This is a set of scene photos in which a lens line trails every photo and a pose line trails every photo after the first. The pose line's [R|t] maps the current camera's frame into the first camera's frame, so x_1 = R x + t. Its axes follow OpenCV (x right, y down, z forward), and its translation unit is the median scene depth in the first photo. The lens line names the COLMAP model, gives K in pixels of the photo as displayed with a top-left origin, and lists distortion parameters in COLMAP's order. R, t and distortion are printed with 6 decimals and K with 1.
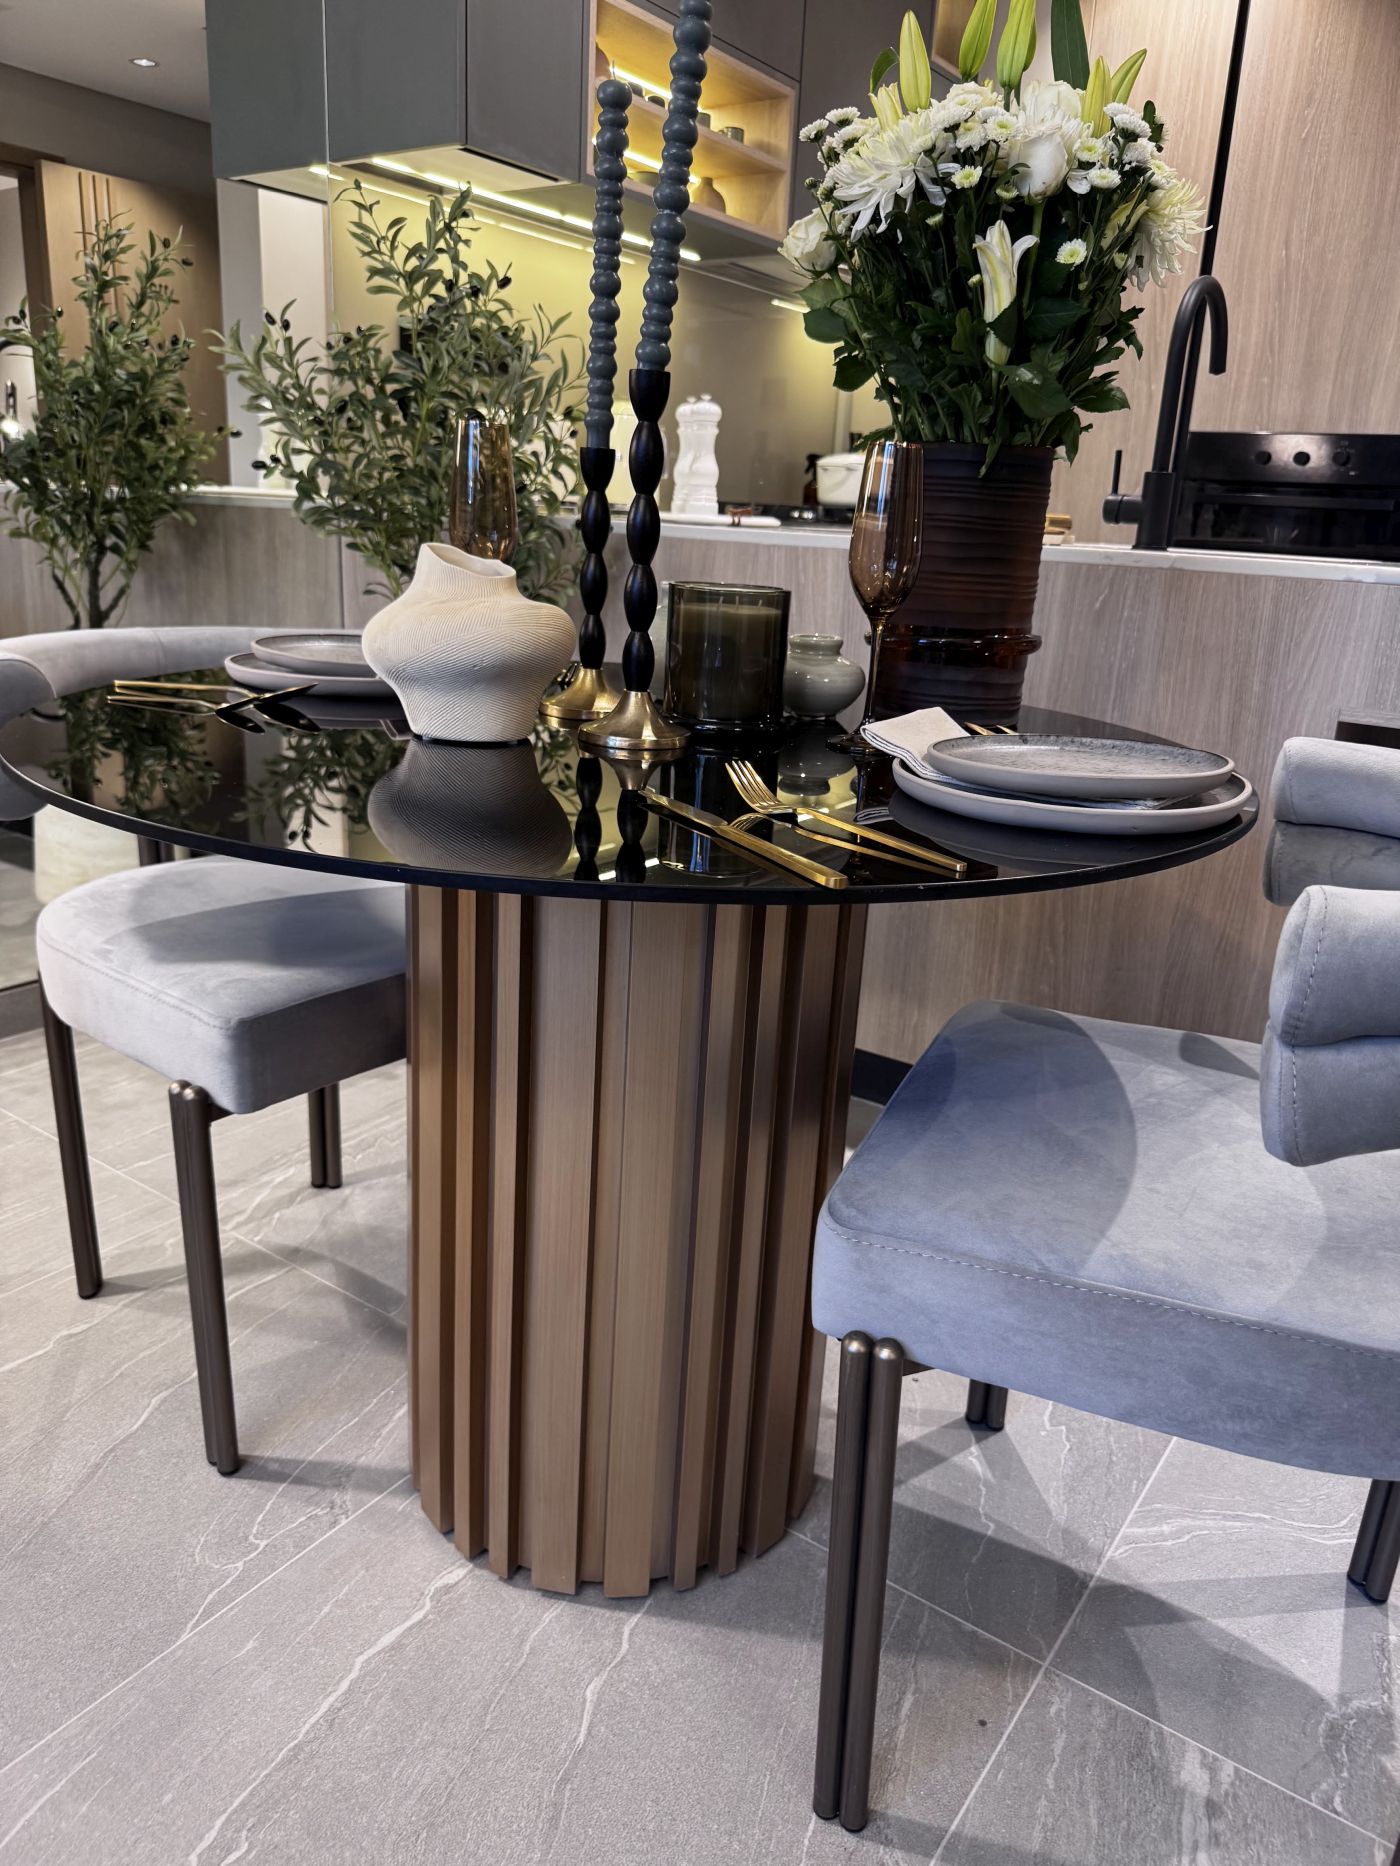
lens RADIAL K [[1341.2, 0, 703.7], [0, 1341.2, 936.1], [0, 0, 1]] dist [-0.005205, -0.009484]
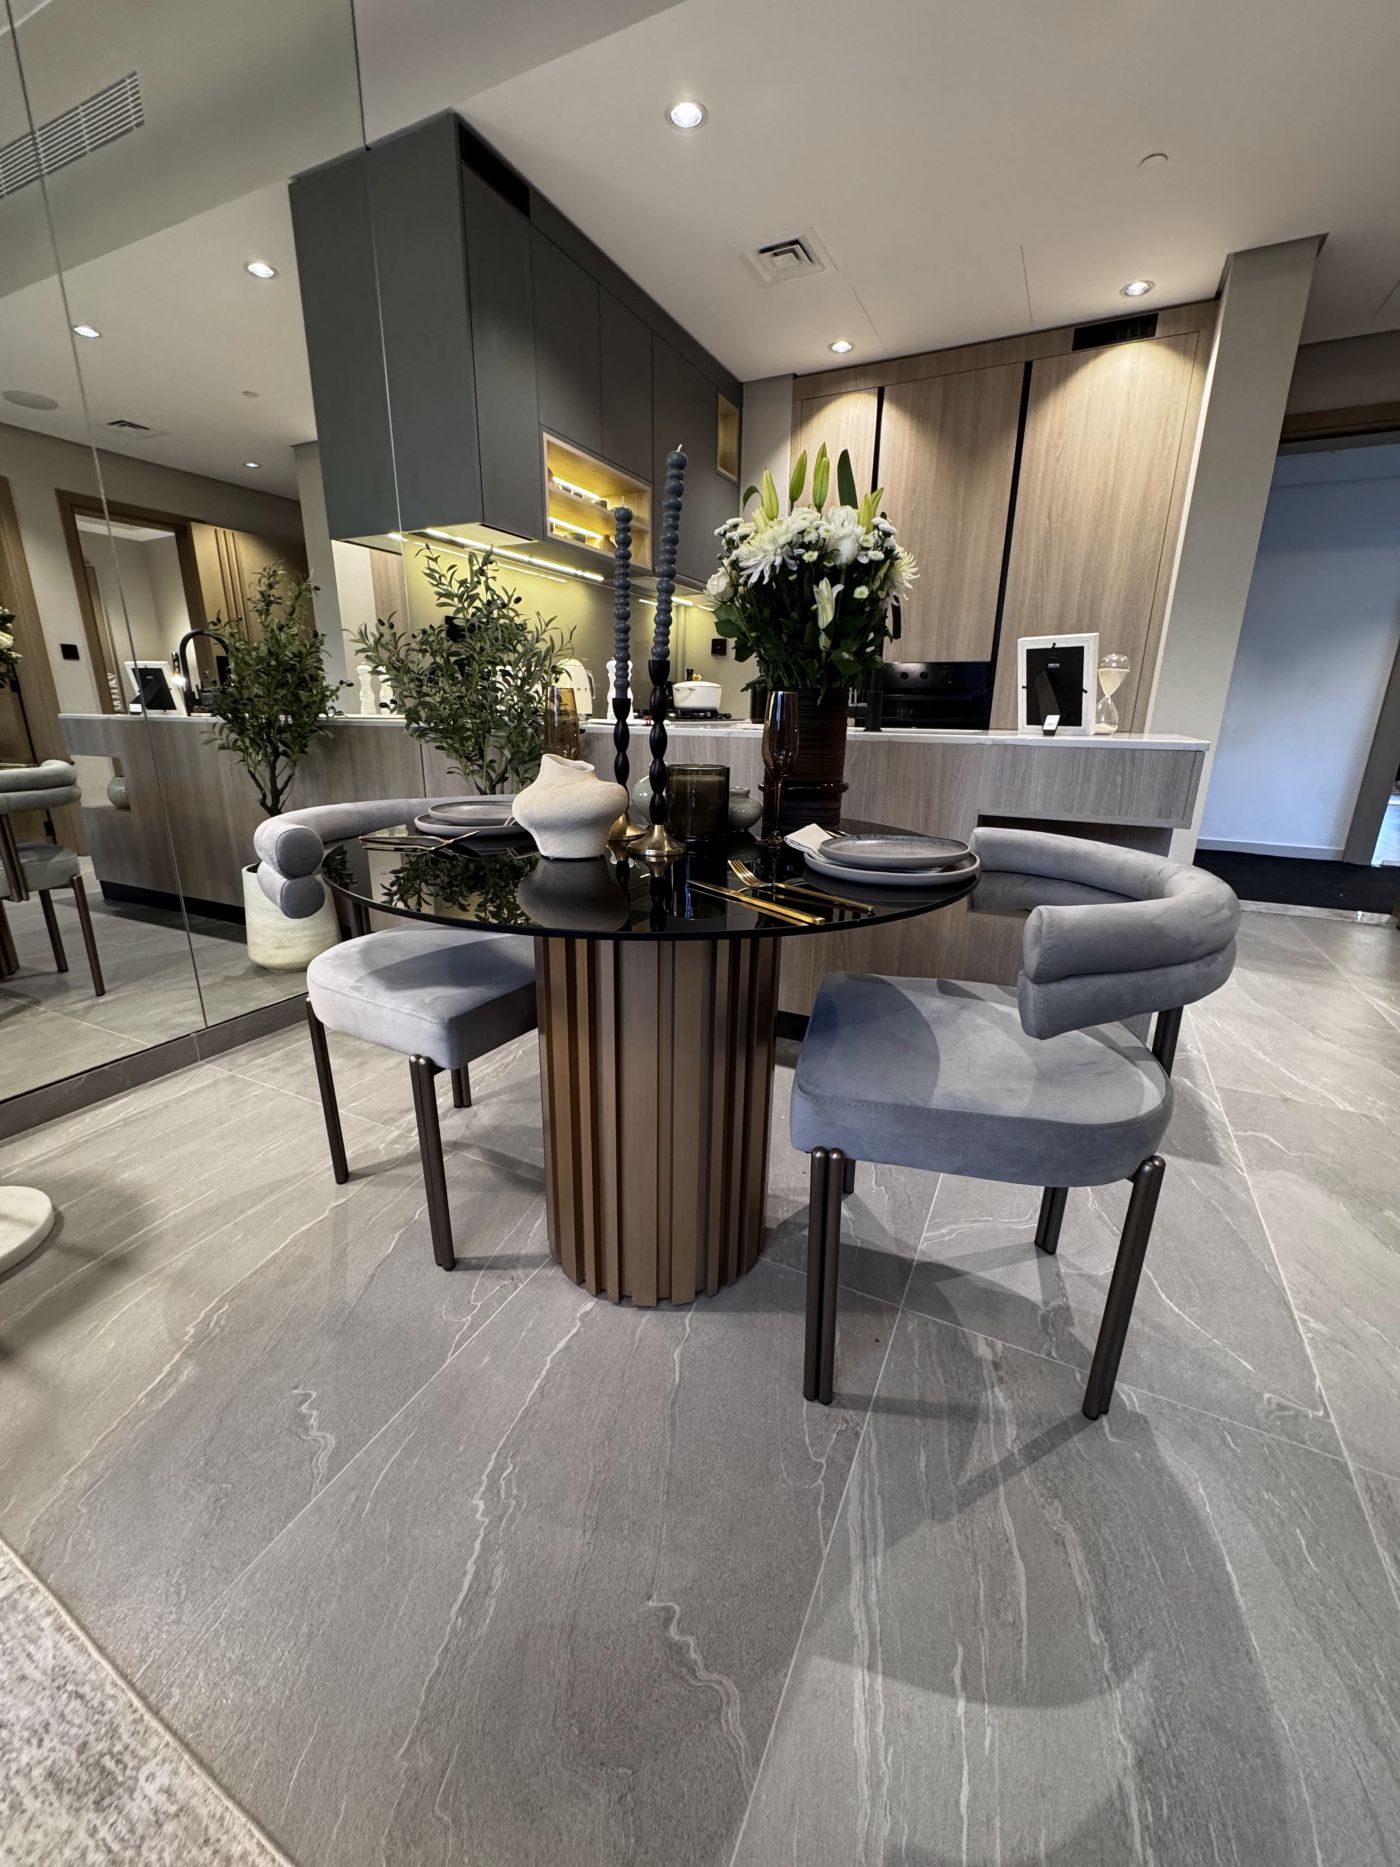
lens RADIAL K [[744.4, 0, 697.0], [0, 744.4, 935.8], [0, 0, 1]] dist [-0.002618, 0.000601]
pose [[0.988162, -0.080235, 0.130760, -0.135771], [0.081370, 0.996678, -0.003351, -0.018108], [-0.130057, 0.013951, 0.991408, -0.049537]]
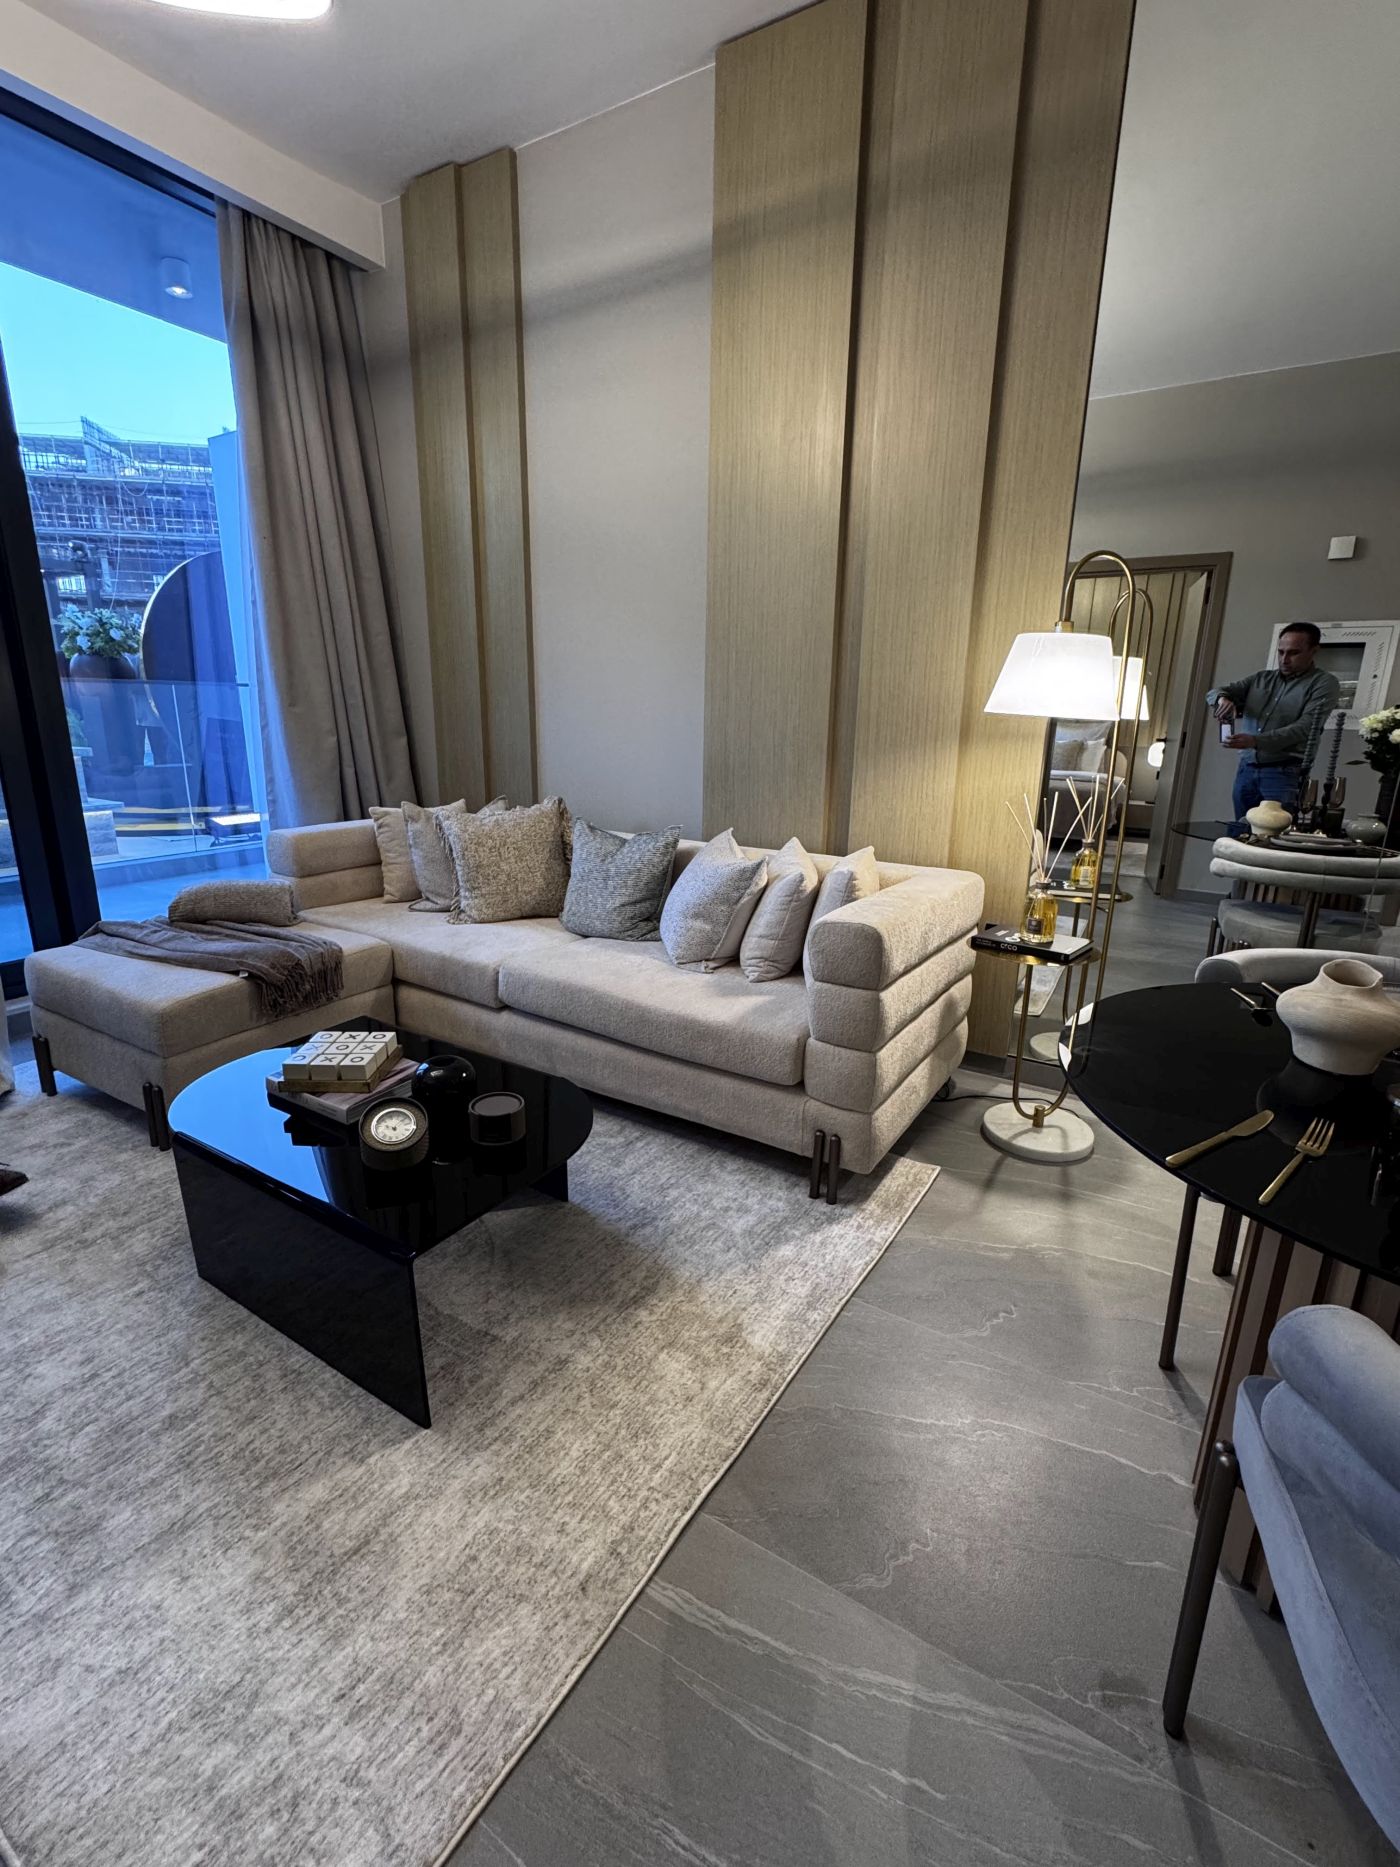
lens RADIAL K [[832.9, 0, 704.3], [0, 832.9, 931.7], [0, 0, 1]] dist [0.002788, -0.000902]
pose [[0.061917, 0.209998, -0.975739, 0.752696], [-0.315001, 0.931761, 0.180544, -0.232639], [0.947069, 0.296181, 0.123842, 0.016205]]
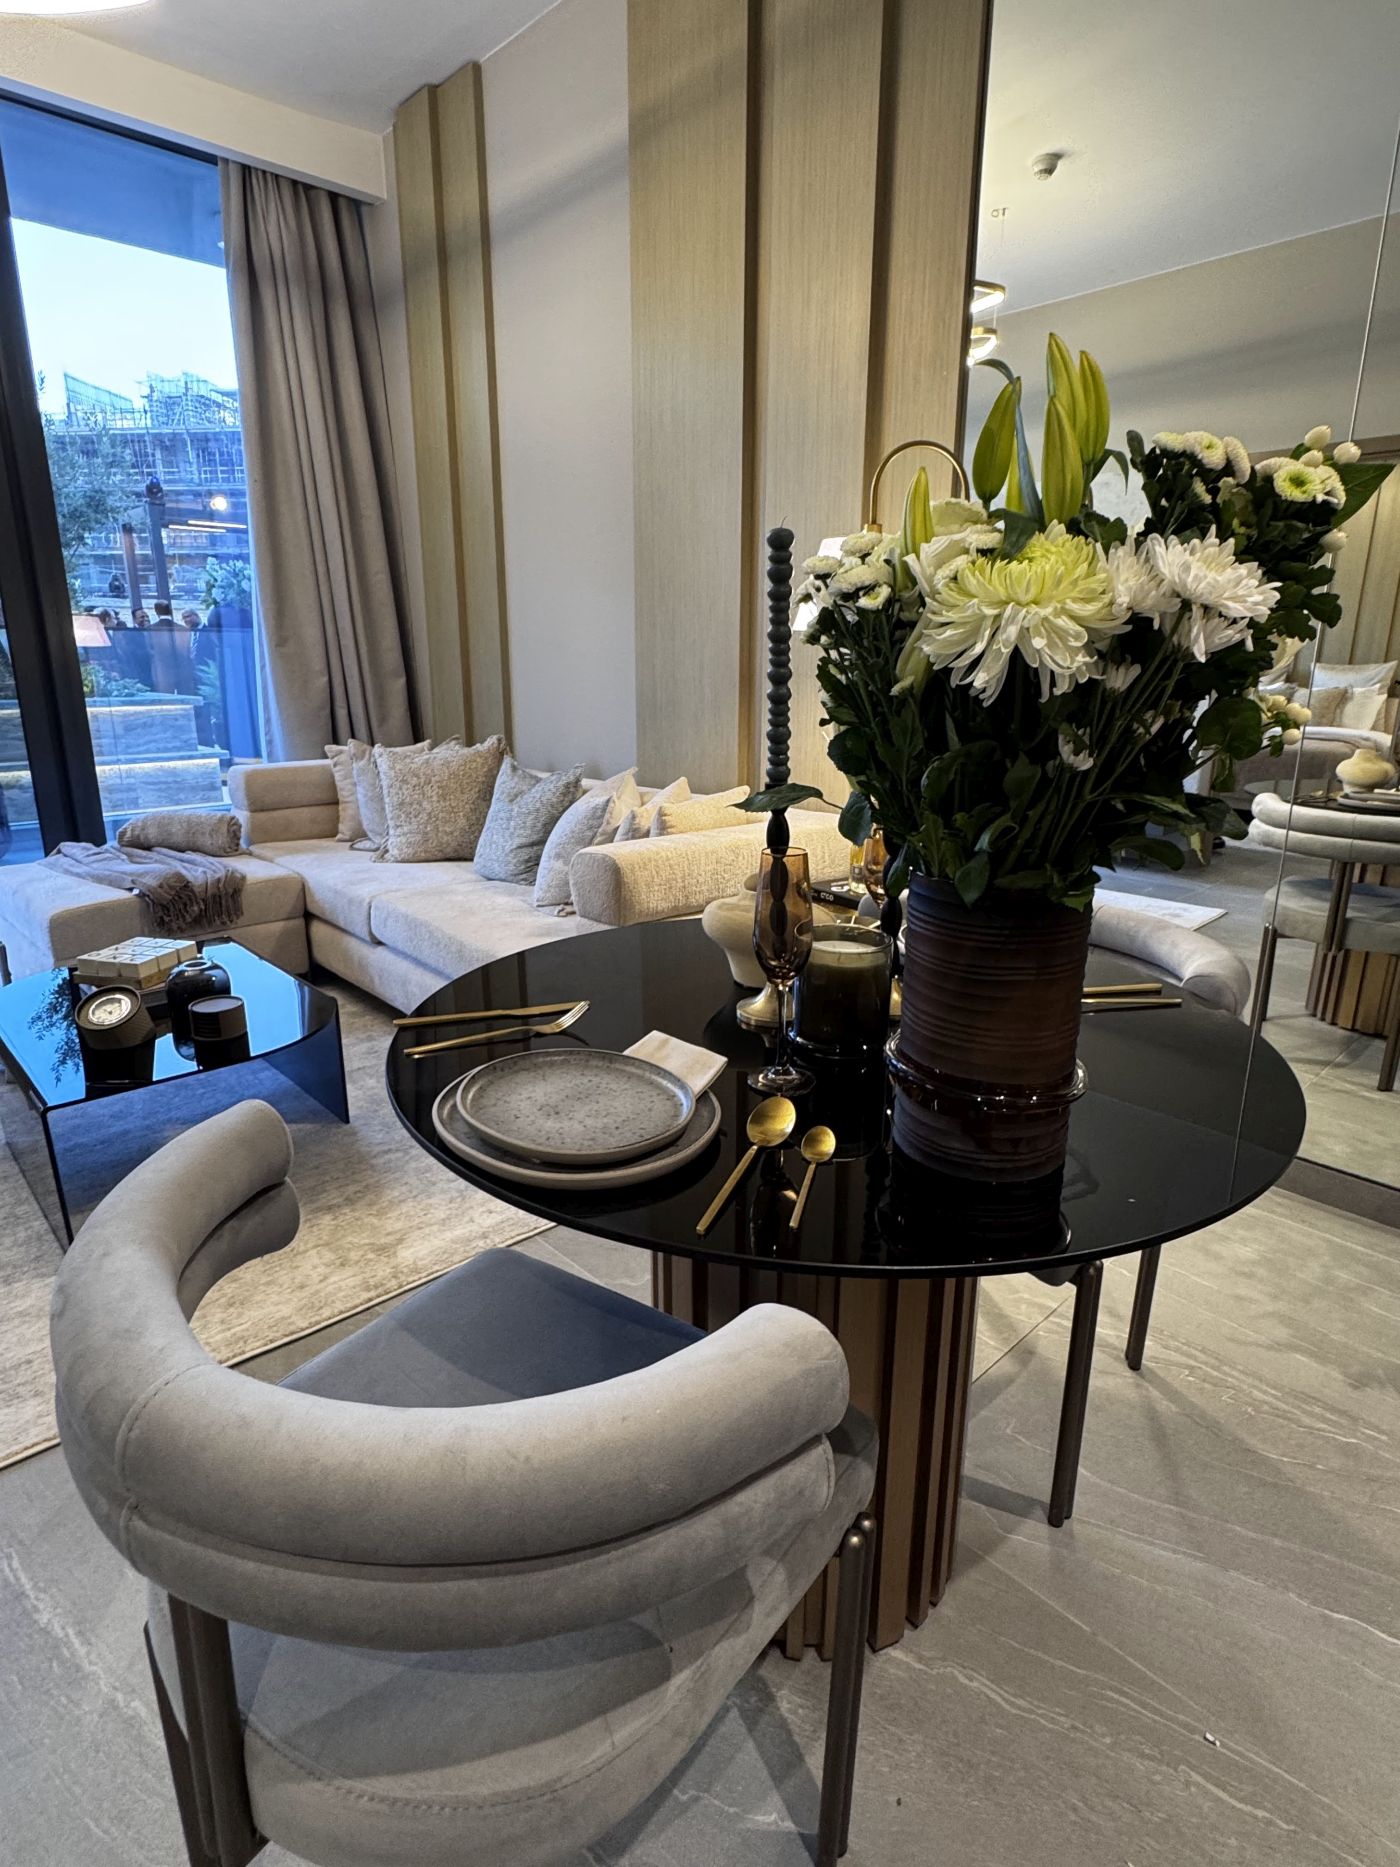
lens RADIAL K [[991.0, 0, 704.7], [0, 991.0, 926.5], [0, 0, 1]] dist [-0.000436, 0.001748]
pose [[-0.194974, 0.206025, -0.958926, 0.928213], [-0.310681, 0.914371, 0.259621, -0.465516], [0.930302, 0.348540, -0.114271, 0.954671]]
